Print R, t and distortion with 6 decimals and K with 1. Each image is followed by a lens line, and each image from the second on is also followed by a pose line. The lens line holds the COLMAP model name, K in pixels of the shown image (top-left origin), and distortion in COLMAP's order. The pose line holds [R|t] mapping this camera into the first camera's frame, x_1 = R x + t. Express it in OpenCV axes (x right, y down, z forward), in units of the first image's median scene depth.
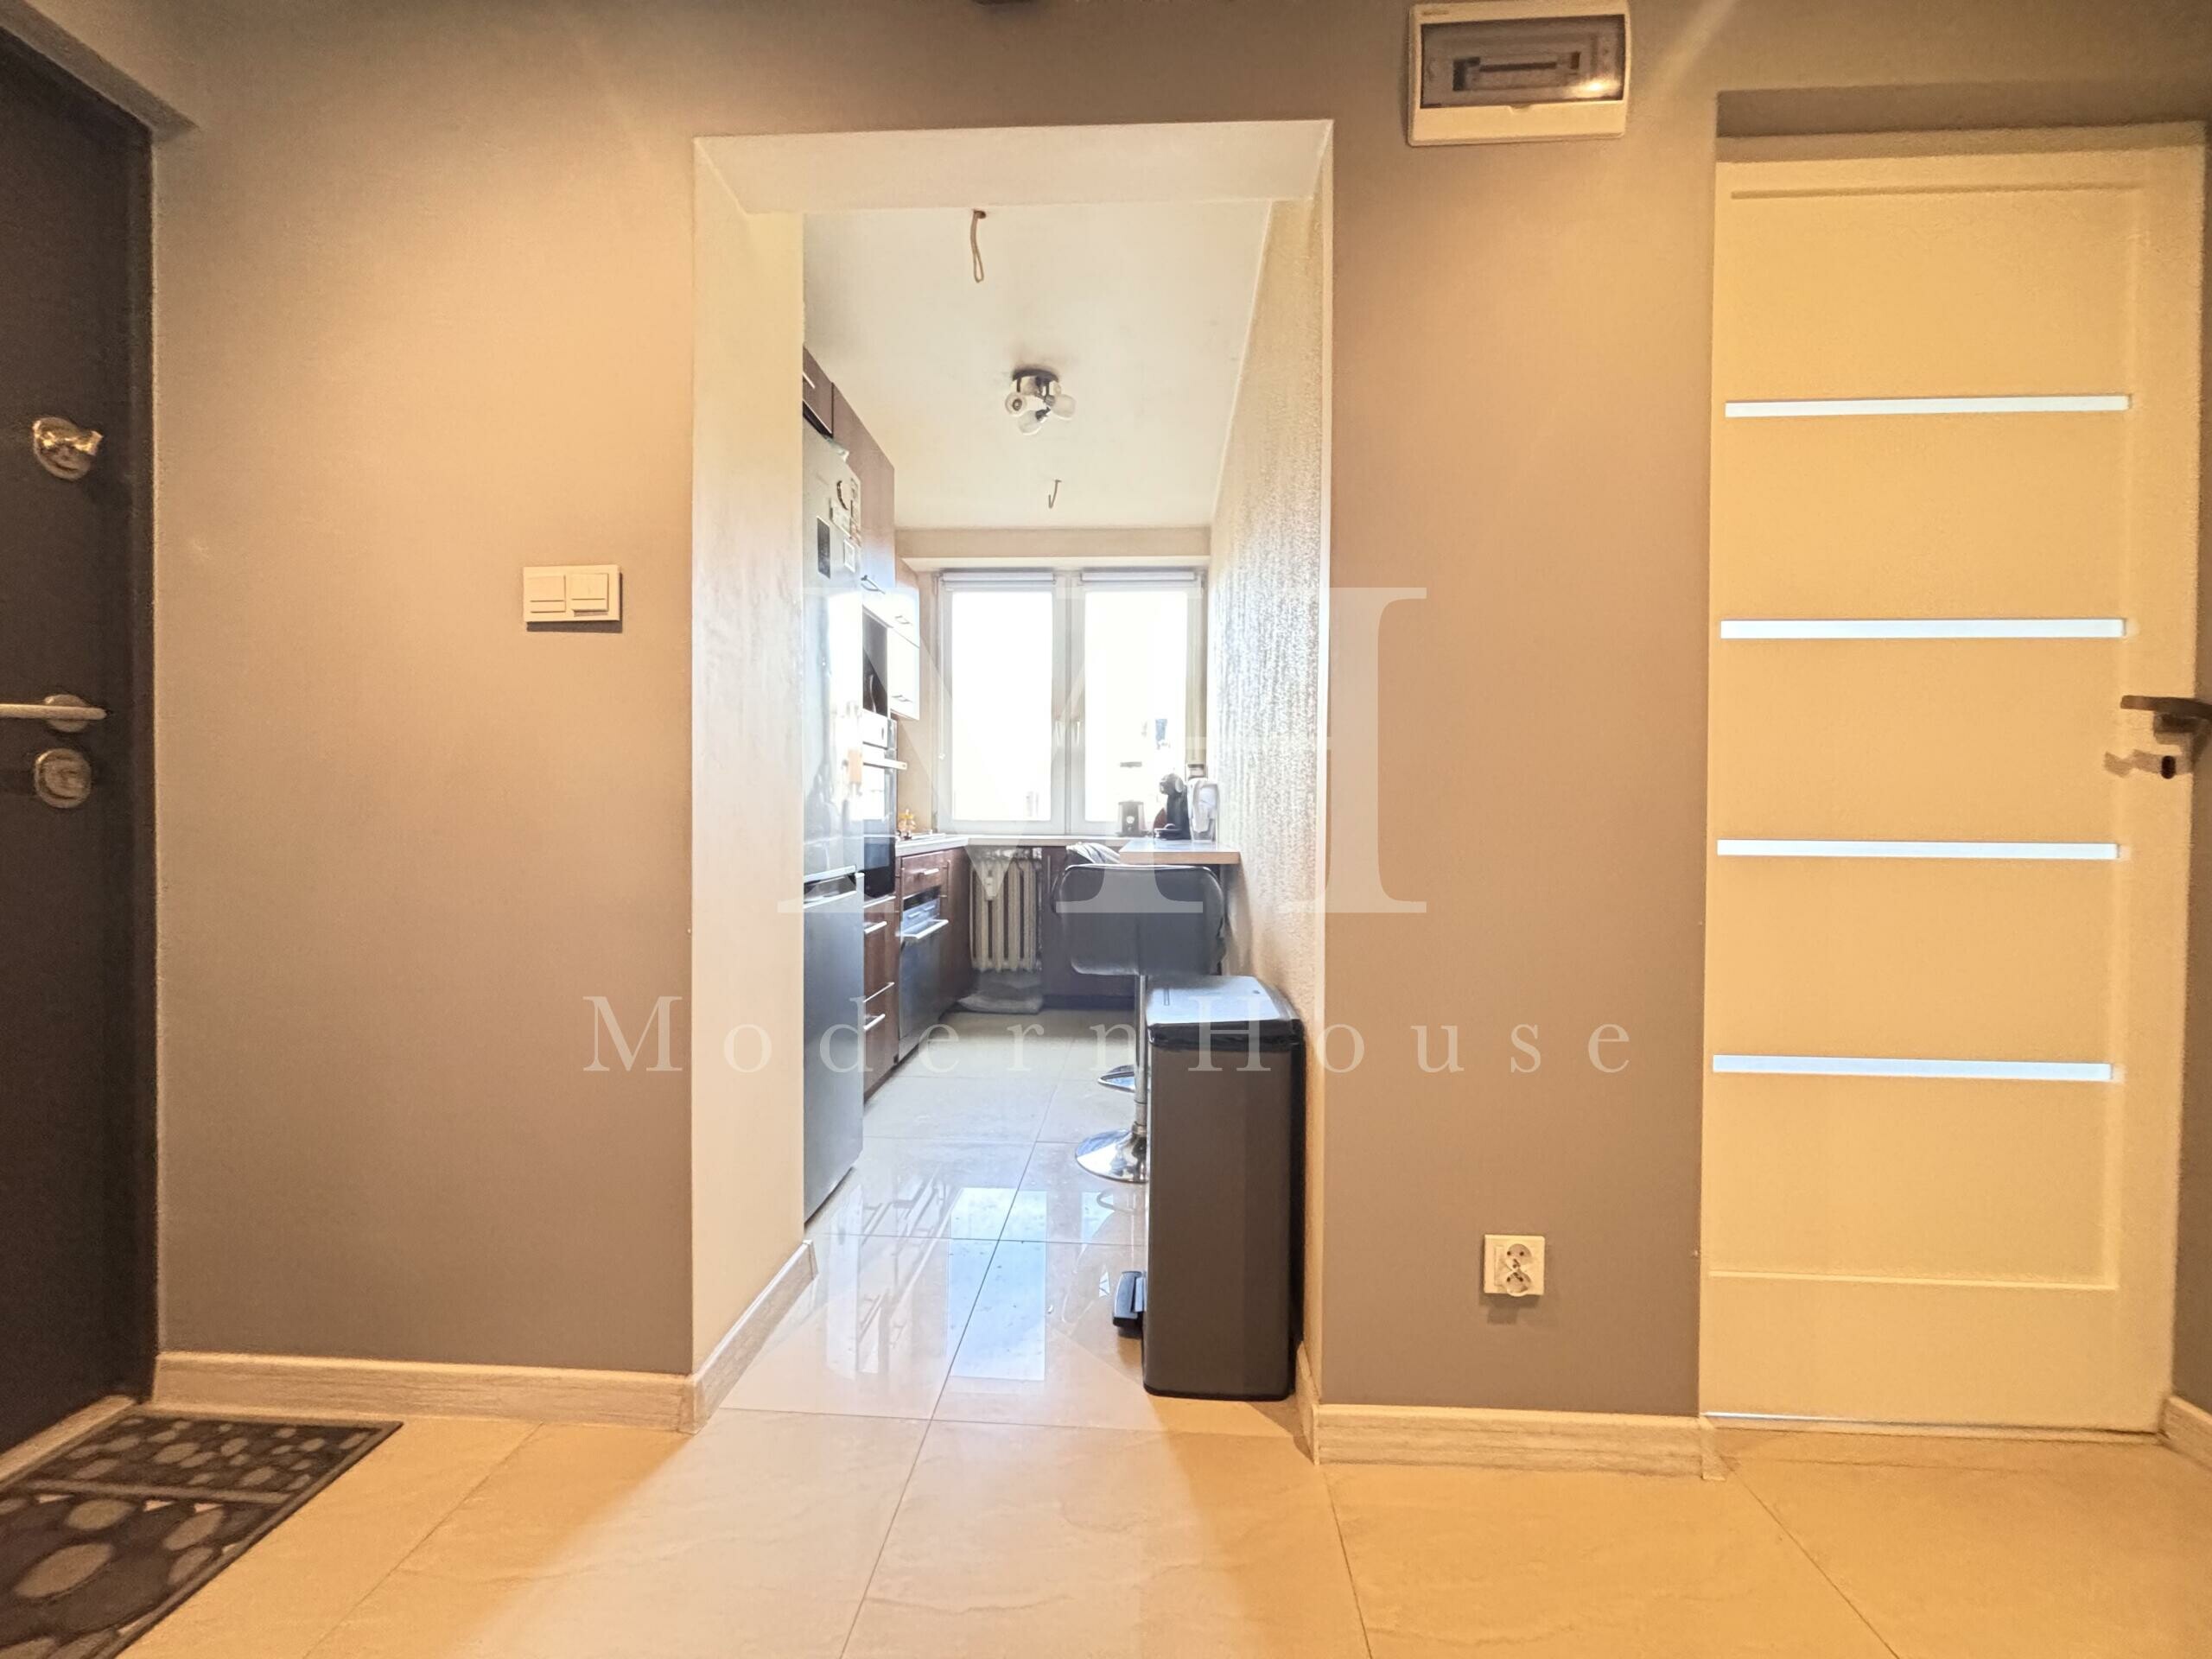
lens RADIAL K [[895.2, 0, 1110.8], [0, 895.2, 820.3], [0, 0, 1]] dist [-0.000290, 0.000323]
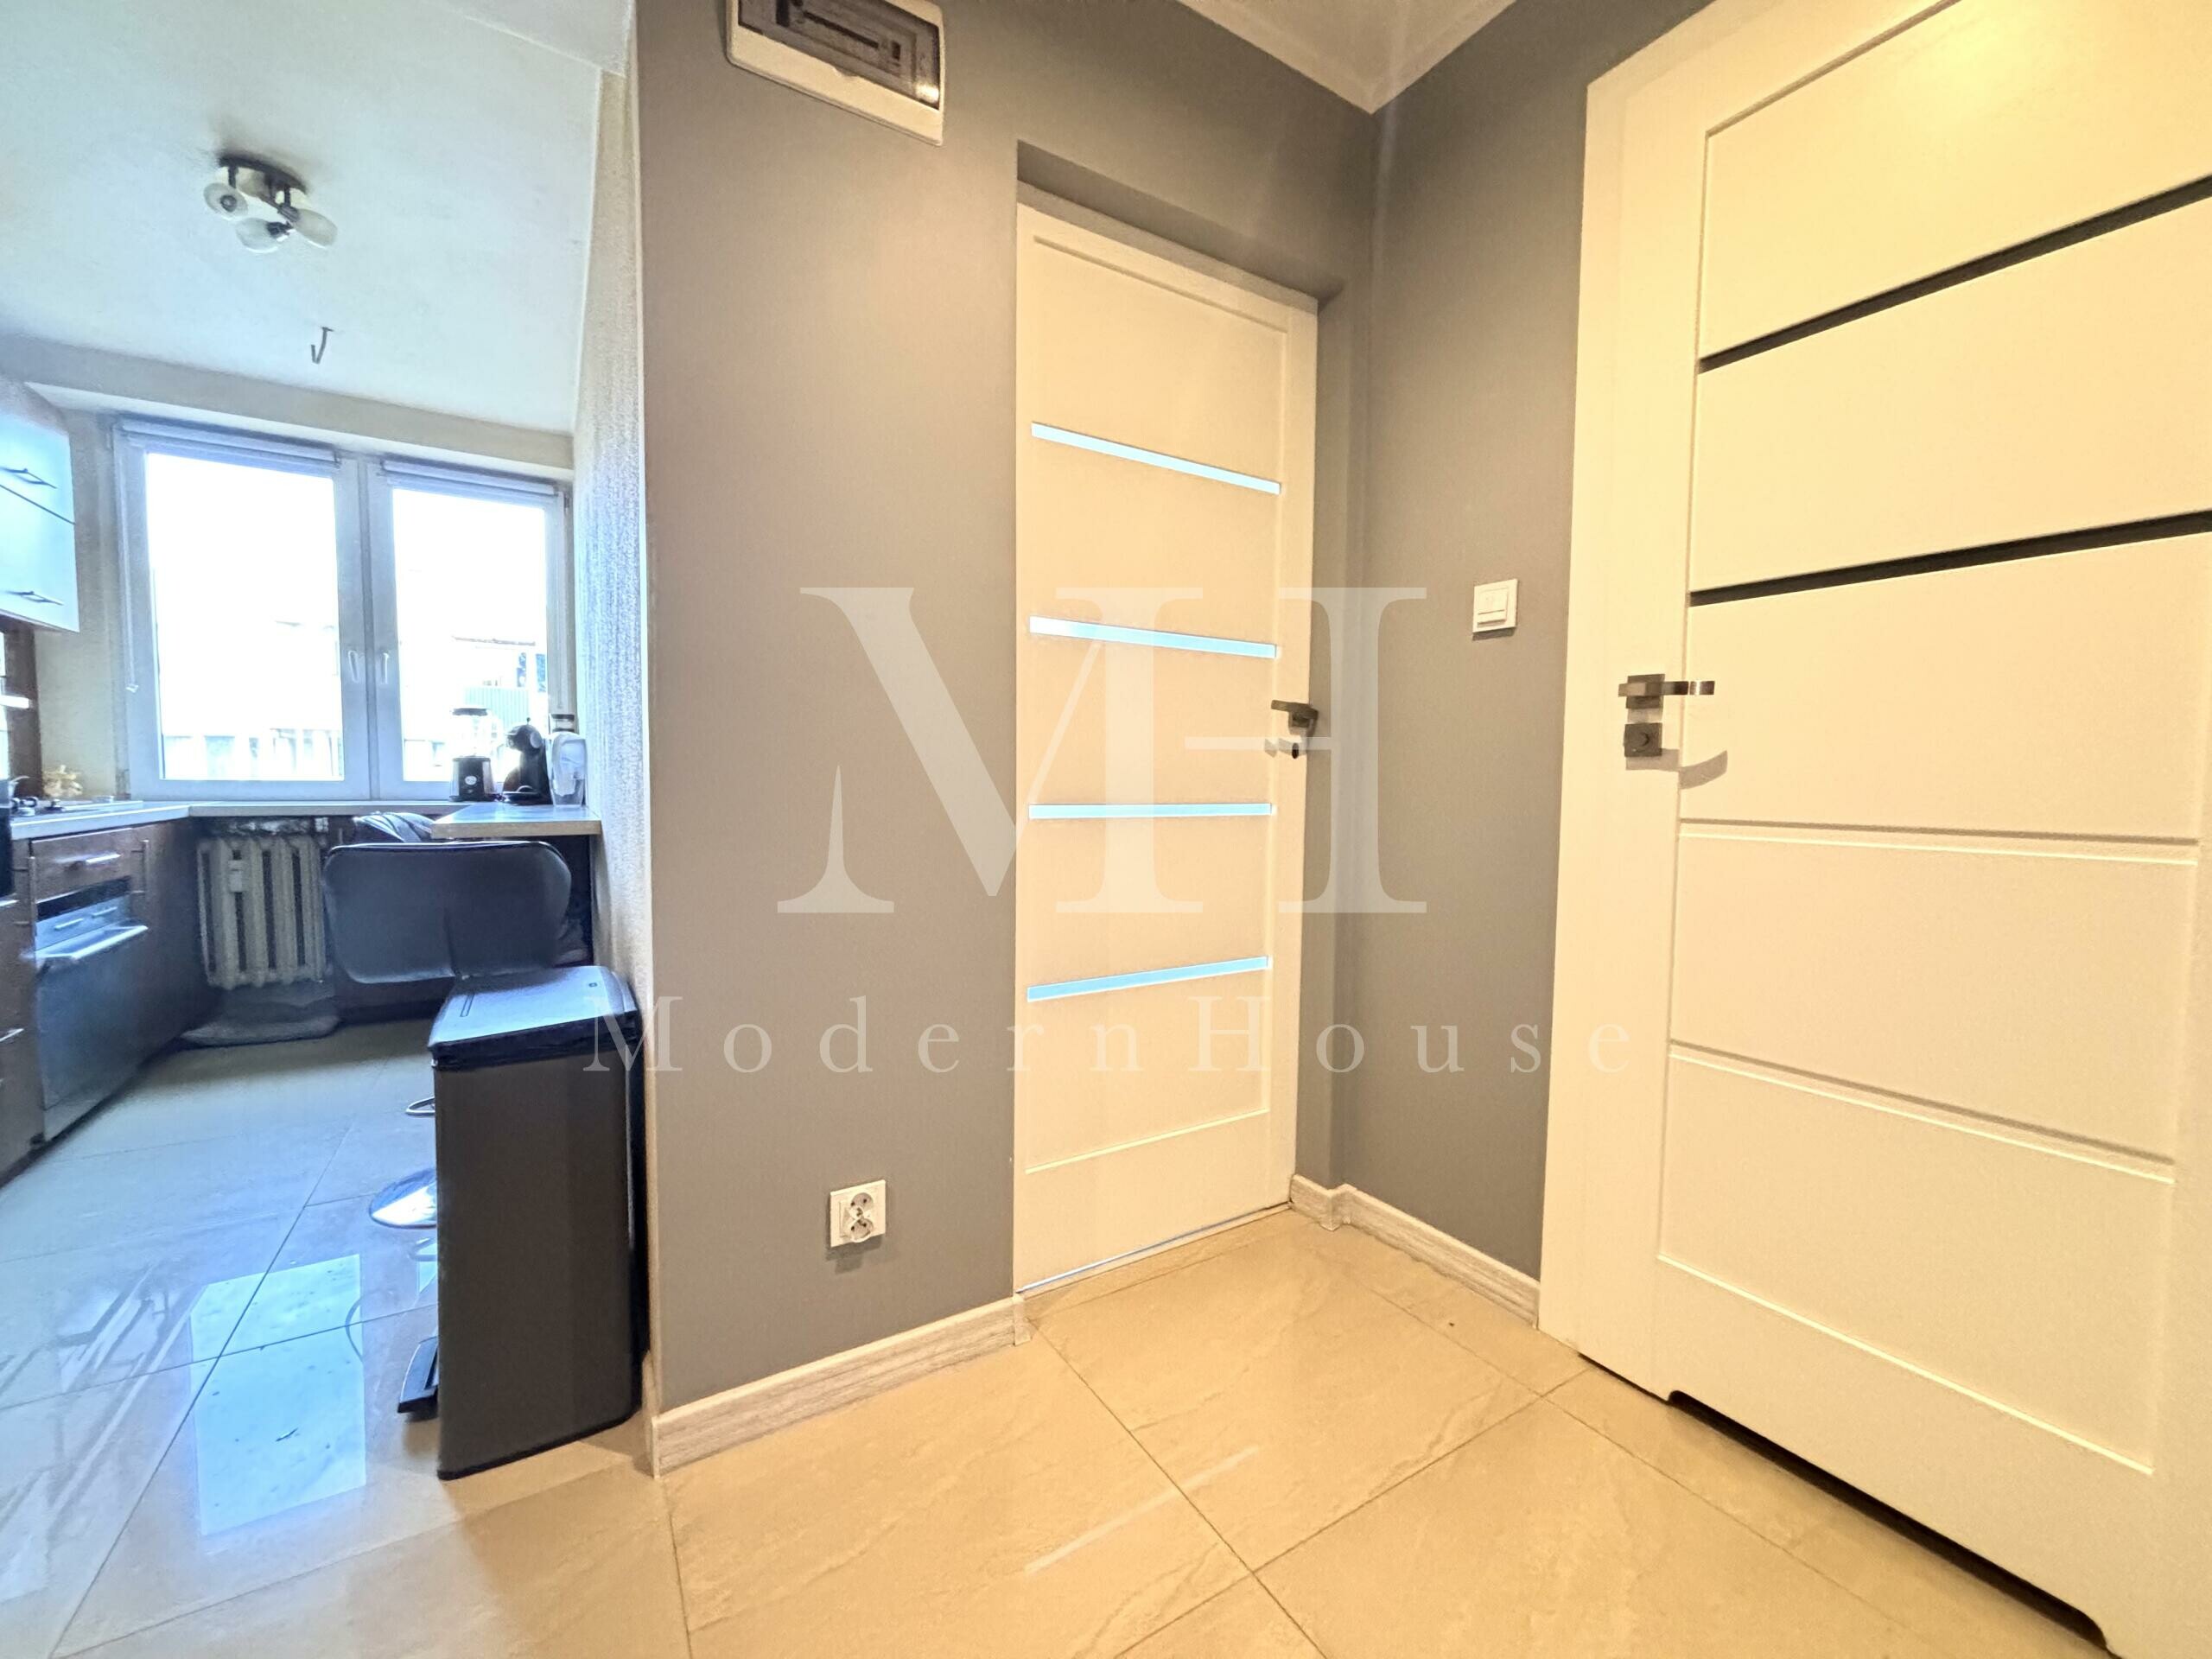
lens RADIAL K [[895.2, 0, 1110.8], [0, 895.2, 820.3], [0, 0, 1]] dist [-0.000290, 0.000323]
pose [[0.820543, -0.028781, 0.570860, 0.050360], [-0.000895, 0.998666, 0.051635, -0.010327], [-0.571585, -0.042880, 0.819422, -0.007958]]
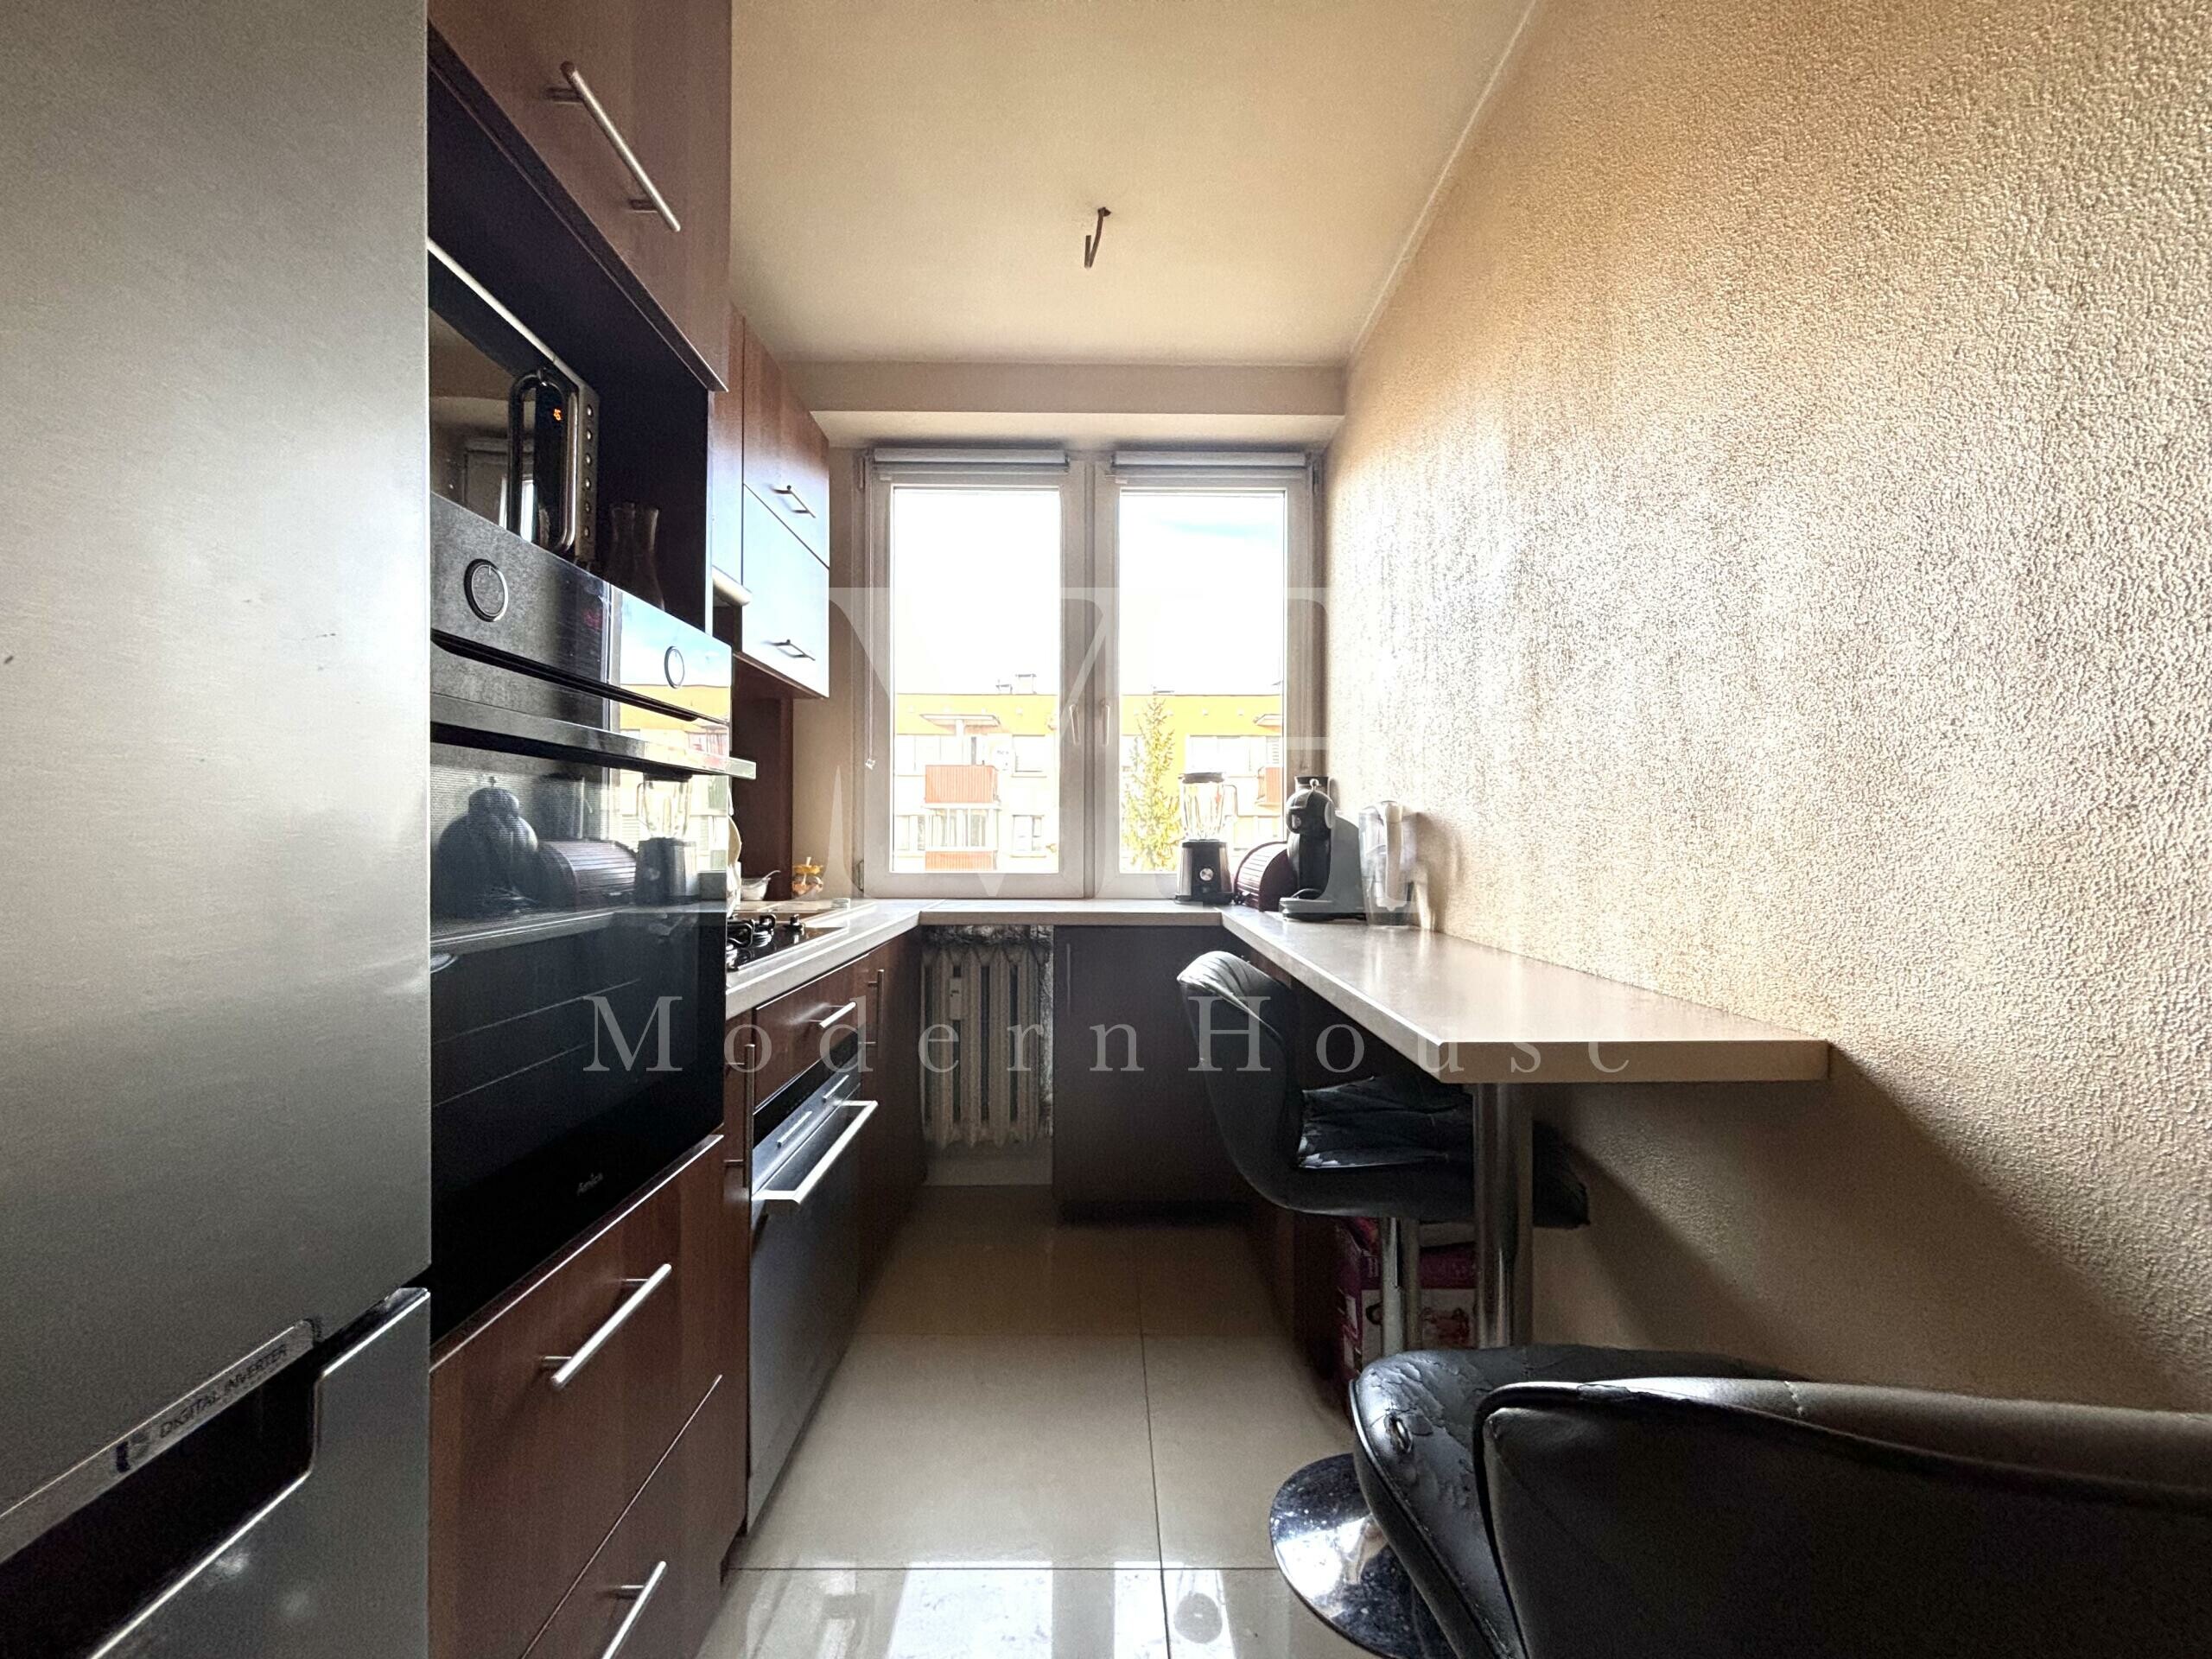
lens RADIAL K [[895.2, 0, 1110.8], [0, 895.2, 820.3], [0, 0, 1]] dist [-0.000290, 0.000323]
pose [[0.998054, -0.000271, 0.062349, -0.107585], [0.001709, 0.999734, -0.023009, -0.032350], [-0.062326, 0.023071, 0.997789, 0.631756]]
